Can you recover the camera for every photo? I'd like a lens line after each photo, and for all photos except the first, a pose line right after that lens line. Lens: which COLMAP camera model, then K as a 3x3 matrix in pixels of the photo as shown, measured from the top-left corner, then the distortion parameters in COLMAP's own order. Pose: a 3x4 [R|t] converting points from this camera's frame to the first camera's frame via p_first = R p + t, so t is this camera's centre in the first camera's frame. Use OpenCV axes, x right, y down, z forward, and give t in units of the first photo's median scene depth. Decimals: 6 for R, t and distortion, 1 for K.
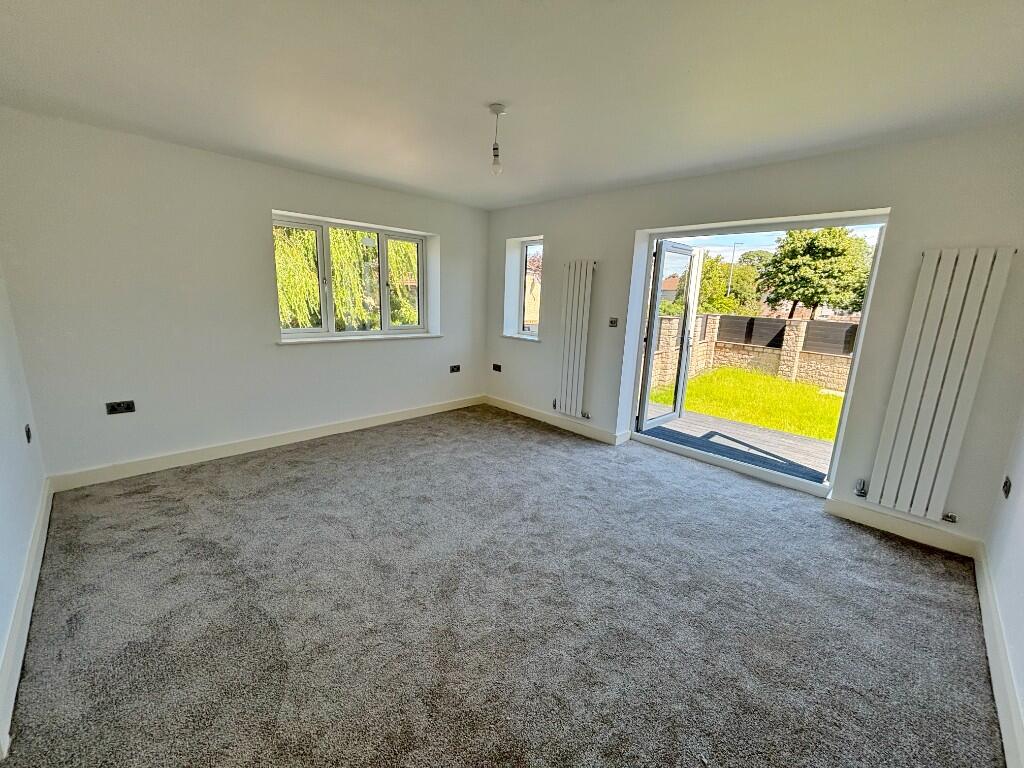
lens RADIAL K [[411.2, 0, 512.0], [0, 411.2, 384.0], [0, 0, 1]] dist [0.001588, 0.000208]
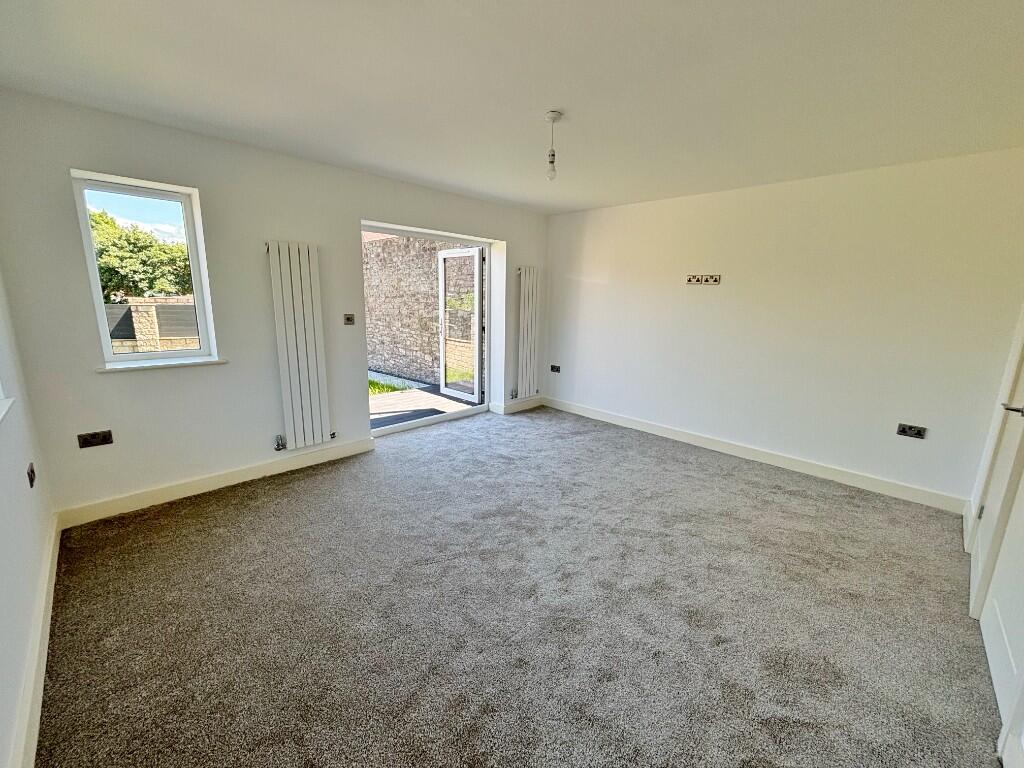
lens RADIAL K [[411.2, 0, 512.0], [0, 411.2, 384.0], [0, 0, 1]] dist [0.001588, 0.000208]
pose [[-0.016178, -0.243155, 0.969852, -0.643168], [0.189346, 0.951683, 0.241759, -0.163238], [-0.981777, 0.187549, 0.030645, 0.648615]]
